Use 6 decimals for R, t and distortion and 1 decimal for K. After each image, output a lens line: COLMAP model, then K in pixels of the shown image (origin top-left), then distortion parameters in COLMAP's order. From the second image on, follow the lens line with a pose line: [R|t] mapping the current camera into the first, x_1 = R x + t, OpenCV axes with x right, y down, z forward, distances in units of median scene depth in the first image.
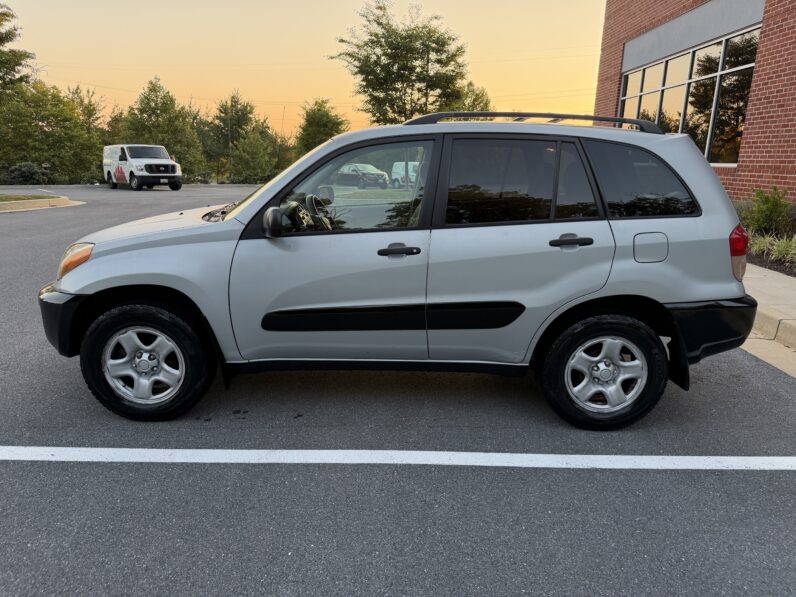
lens RADIAL K [[561.7, 0, 394.8], [0, 561.7, 296.0], [0, 0, 1]] dist [0.029687, -0.039582]
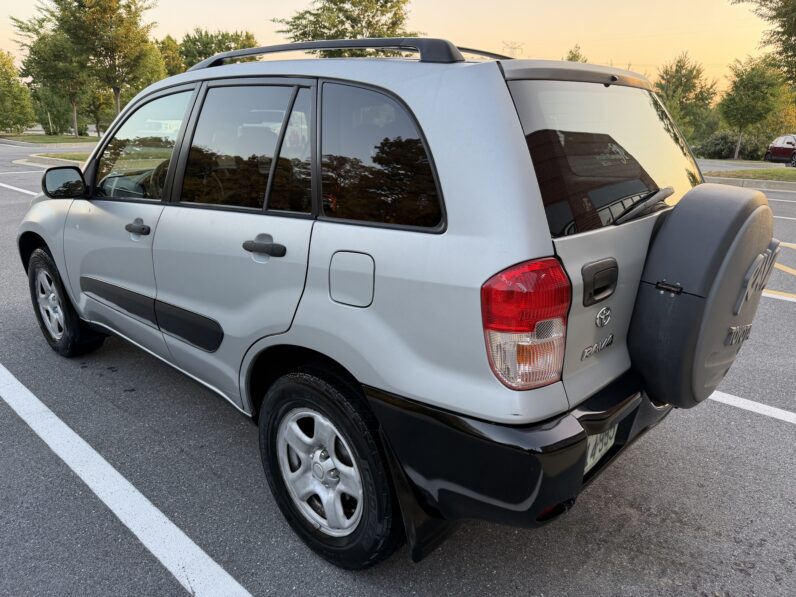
lens RADIAL K [[561.7, 0, 394.8], [0, 561.7, 296.0], [0, 0, 1]] dist [0.029687, -0.039582]
pose [[0.743190, 0.193756, -0.640412, 0.793708], [-0.163127, 0.980740, 0.107416, -0.127839], [0.648890, 0.024639, 0.760483, 0.585041]]
